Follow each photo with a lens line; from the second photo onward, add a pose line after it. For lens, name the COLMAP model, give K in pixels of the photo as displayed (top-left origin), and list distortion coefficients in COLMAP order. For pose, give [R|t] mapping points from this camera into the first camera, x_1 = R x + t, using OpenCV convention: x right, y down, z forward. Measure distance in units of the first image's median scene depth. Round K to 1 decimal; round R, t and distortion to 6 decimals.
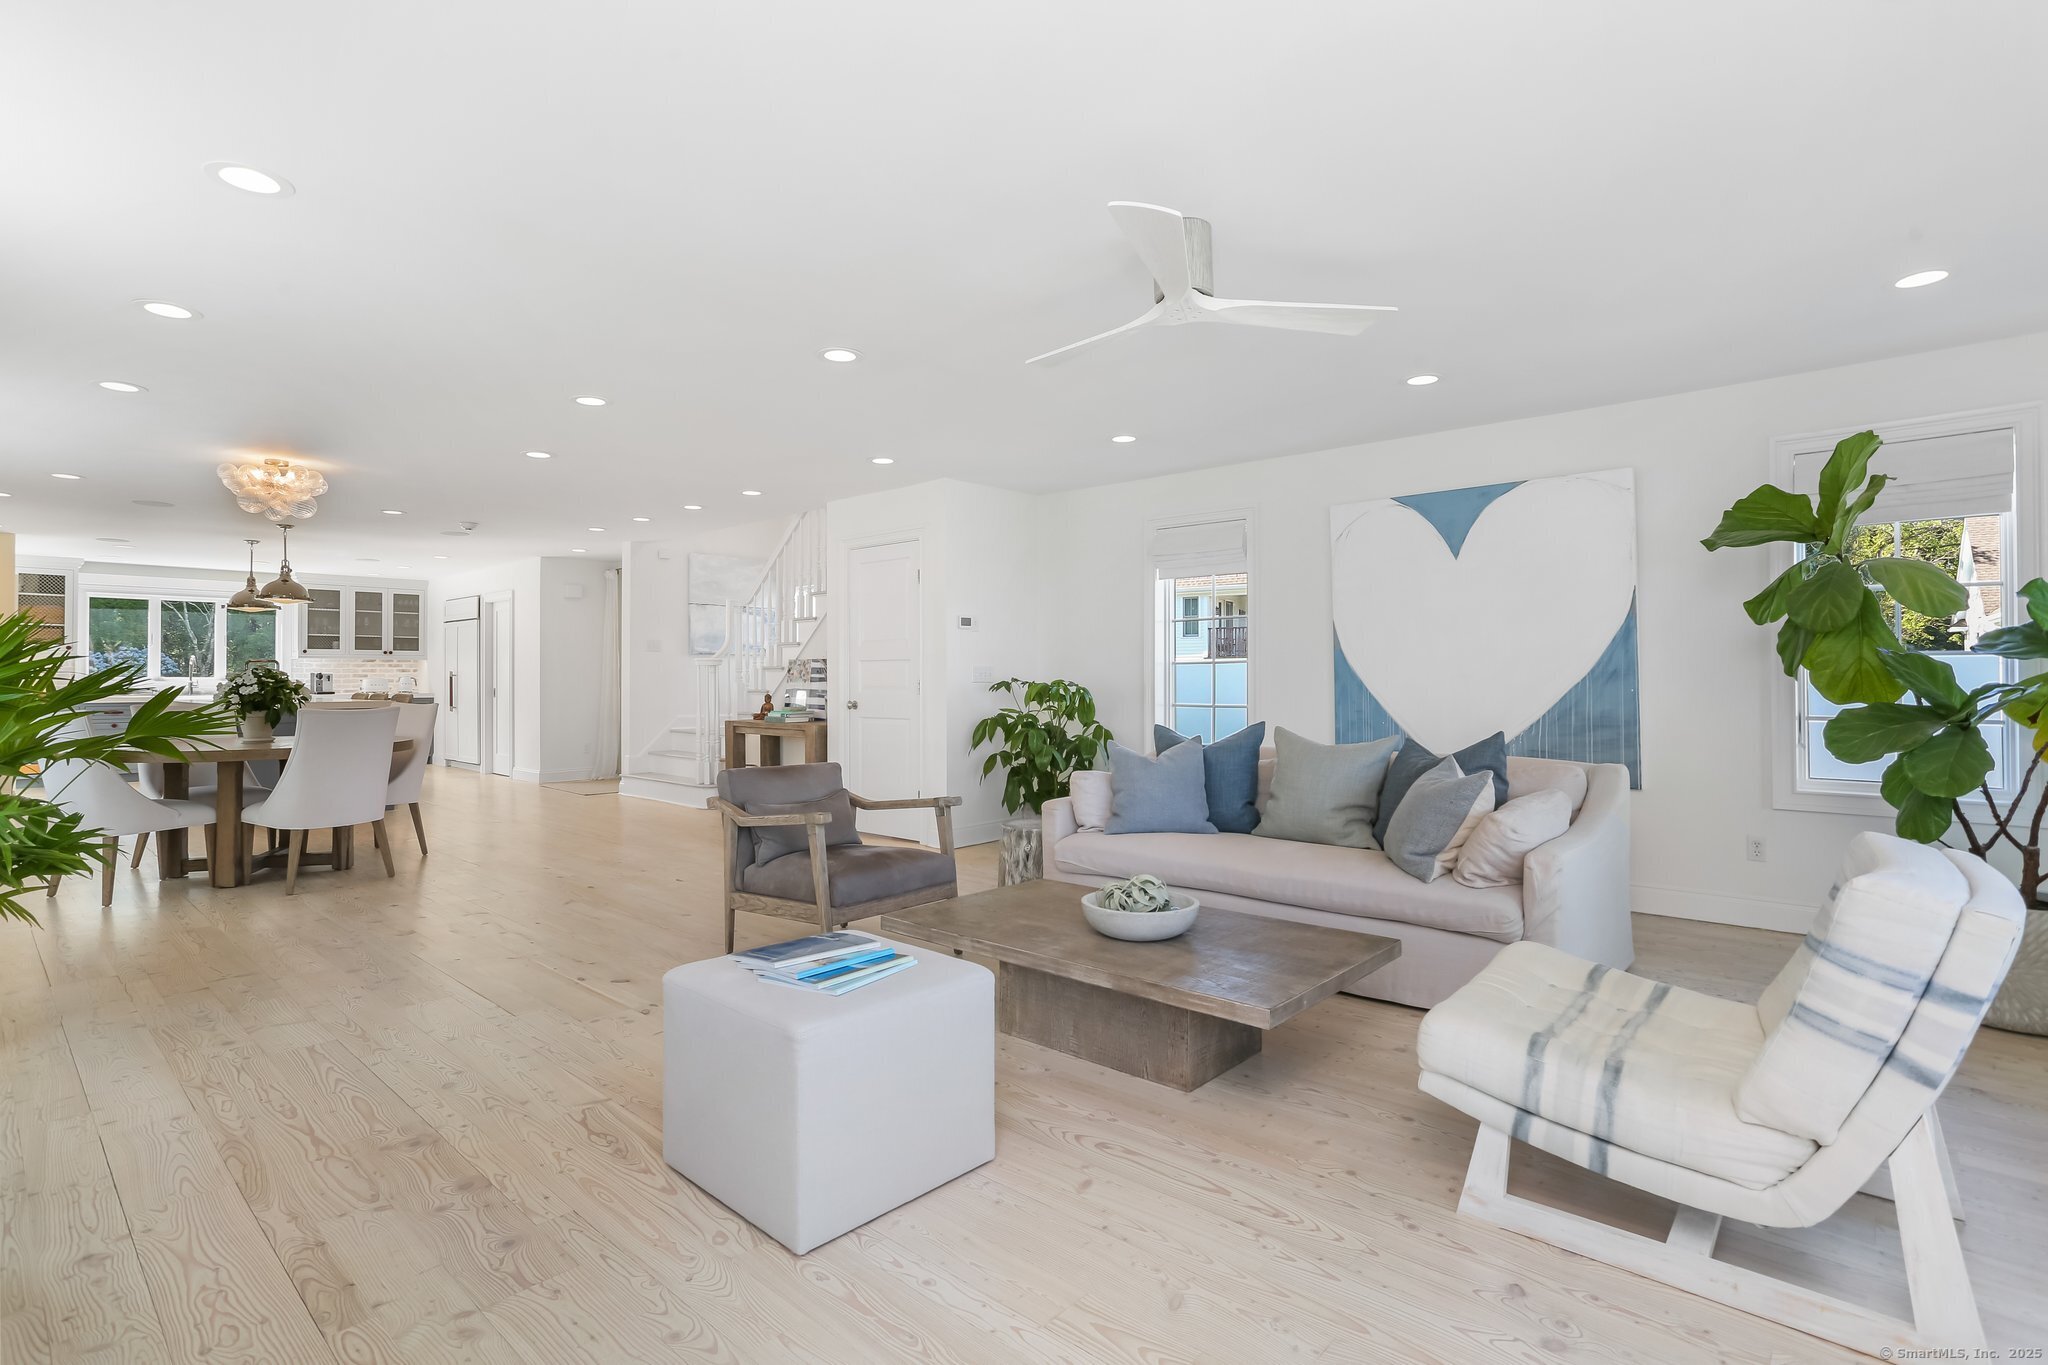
lens RADIAL K [[998.0, 0, 1032.9], [0, 998.0, 667.0], [0, 0, 1]] dist [-0.042796, 0.027261]
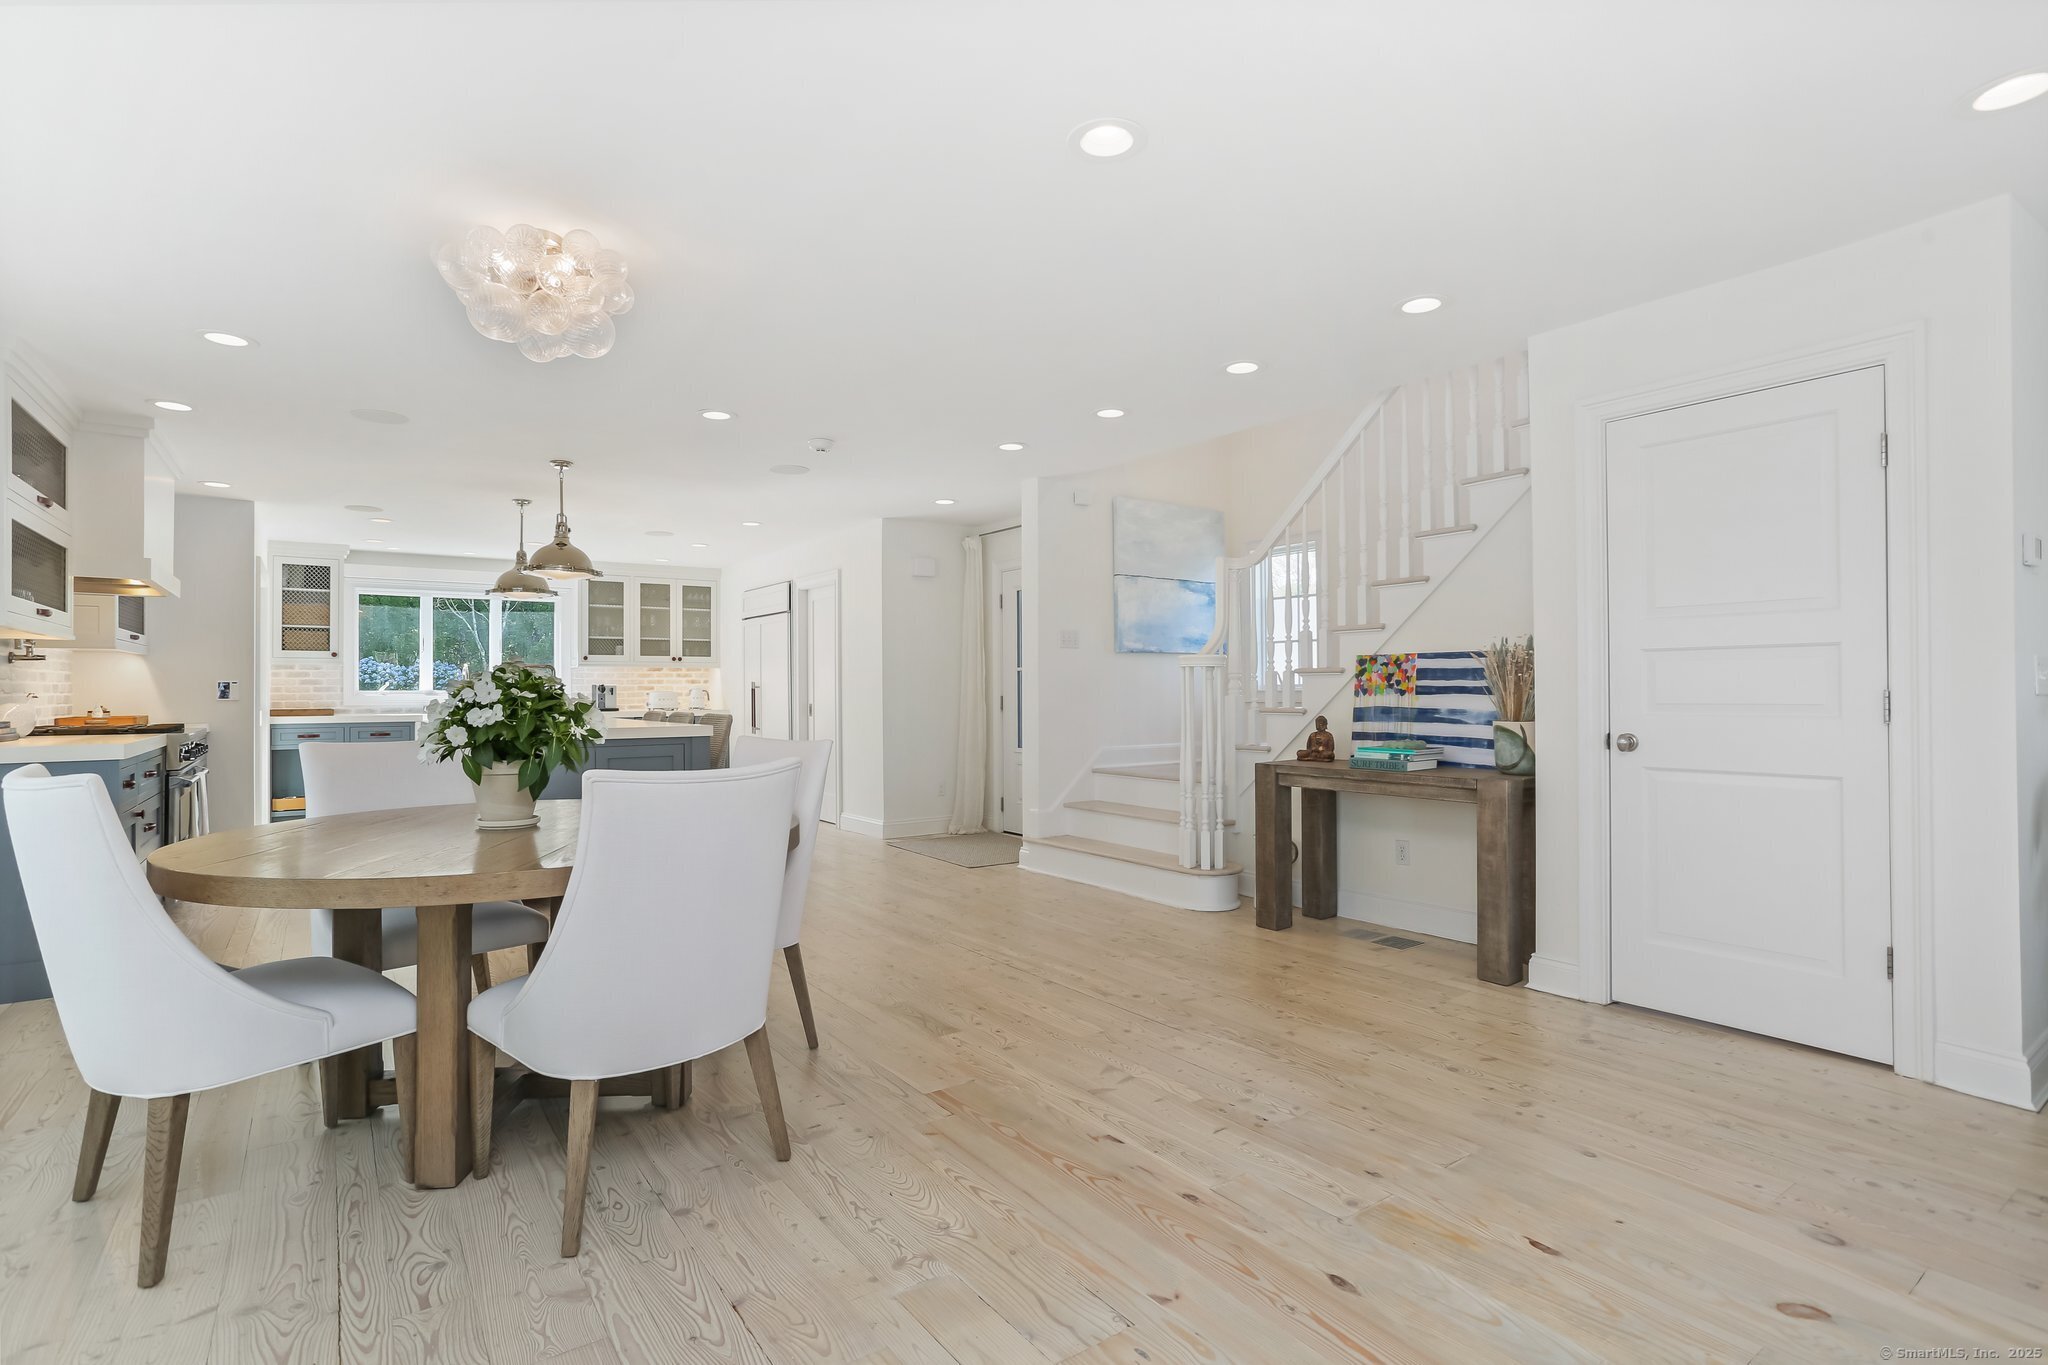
lens RADIAL K [[998.0, 0, 1026.1], [0, 998.0, 680.7], [0, 0, 1]] dist [-0.042796, 0.027261]
pose [[0.976686, -0.004703, -0.214623, -0.305831], [0.005153, 0.999986, 0.001537, 0.005161], [0.214613, -0.002607, 0.976696, 0.406431]]
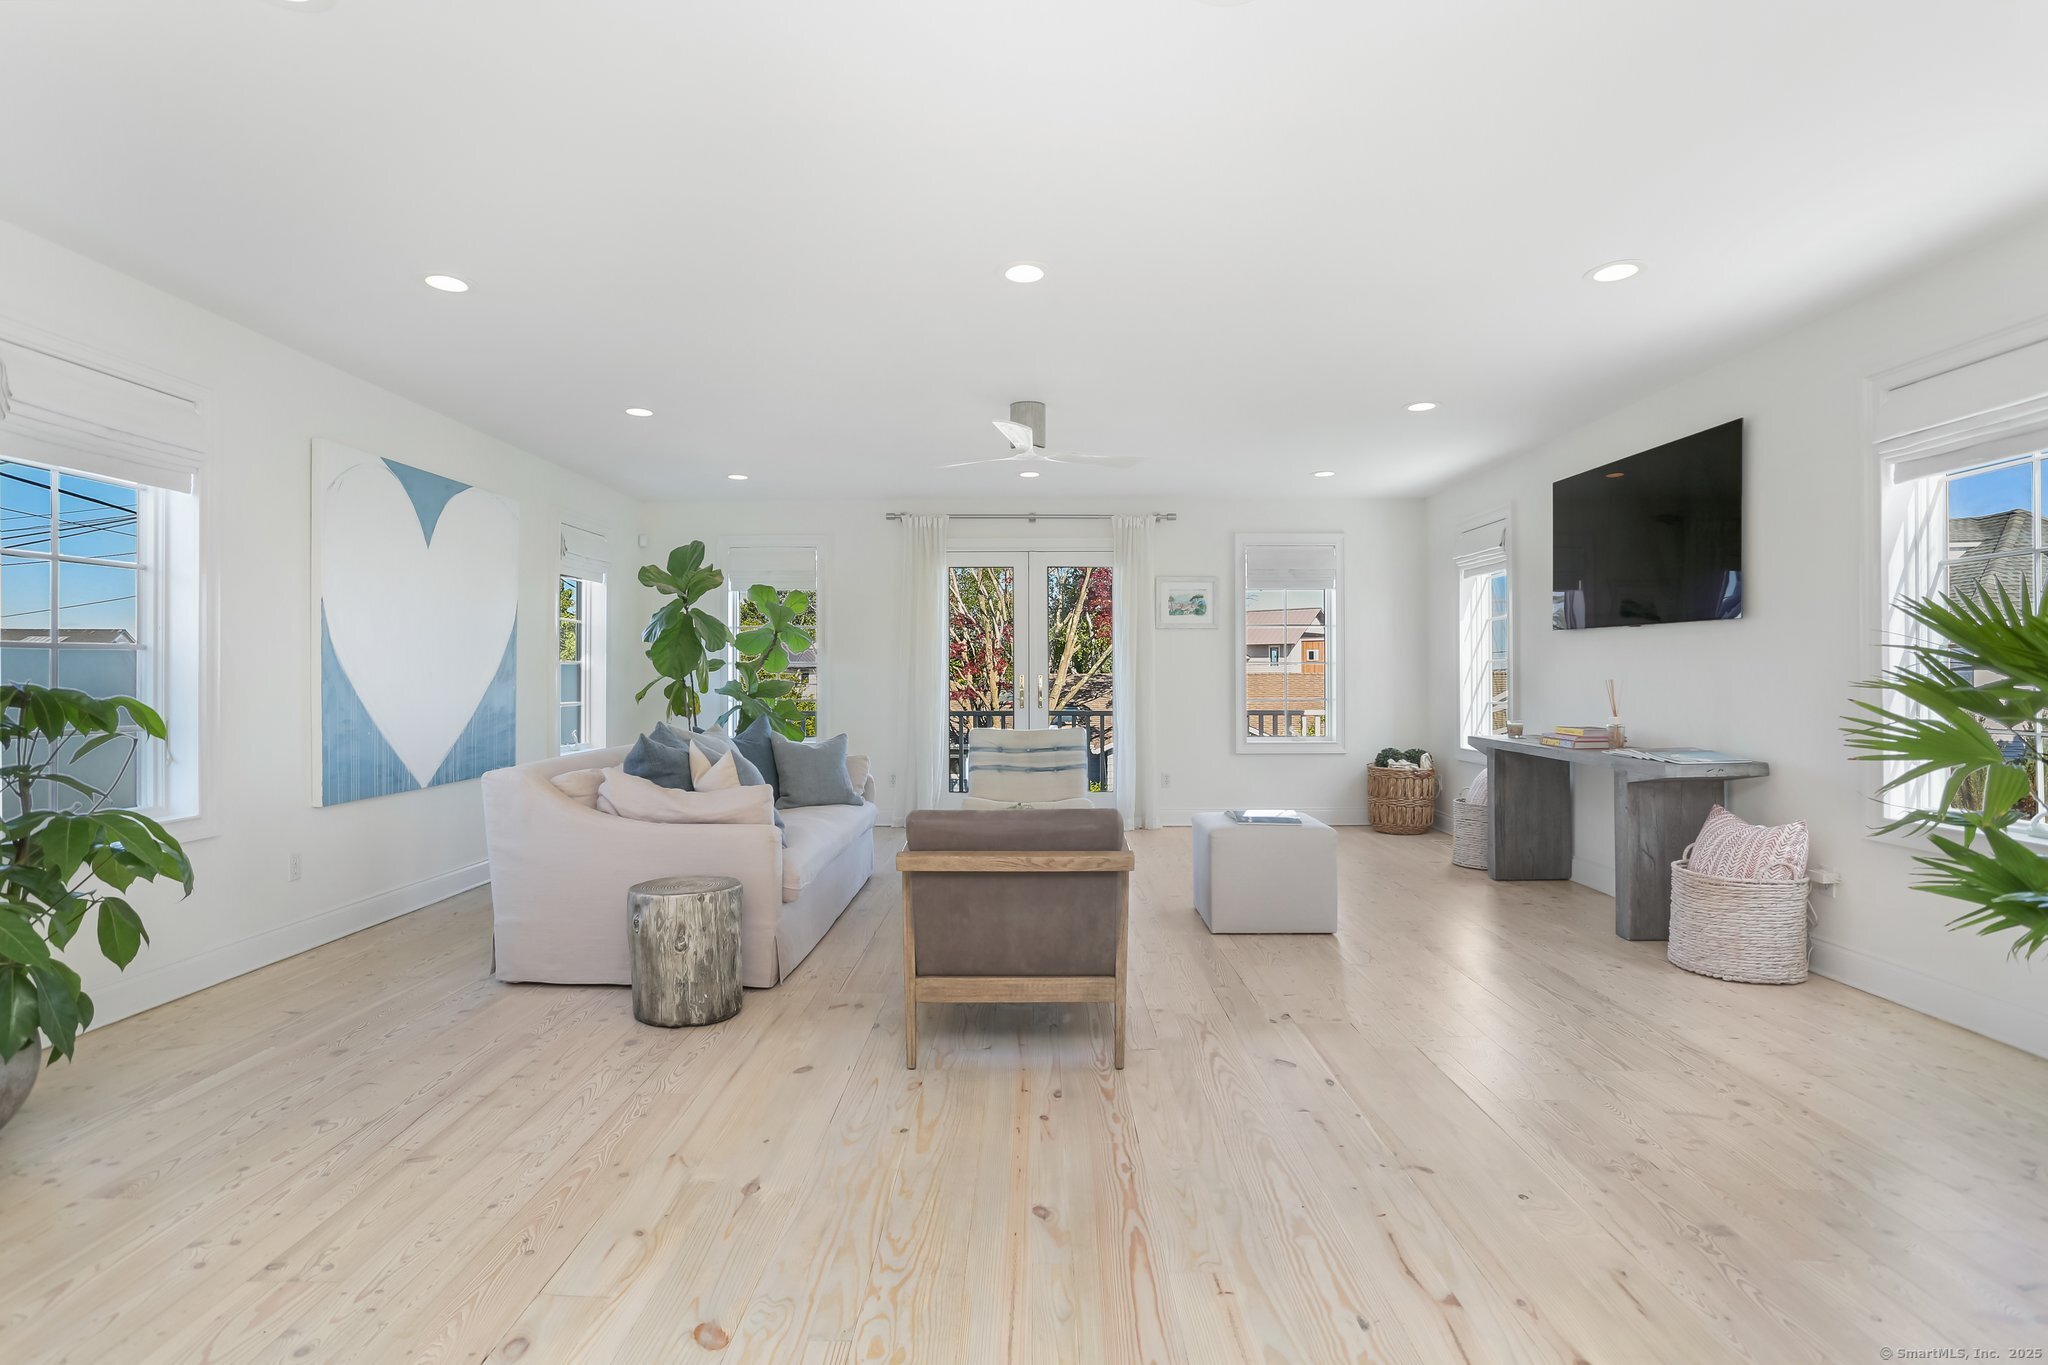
lens RADIAL K [[998.0, 0, 1018.0], [0, 998.0, 680.4], [0, 0, 1]] dist [-0.042796, 0.027261]
pose [[-0.657186, 0.003420, 0.753721, -0.377326], [-0.003478, 0.999965, -0.007570, 0.011451], [-0.753721, -0.007596, -0.657151, 0.728373]]
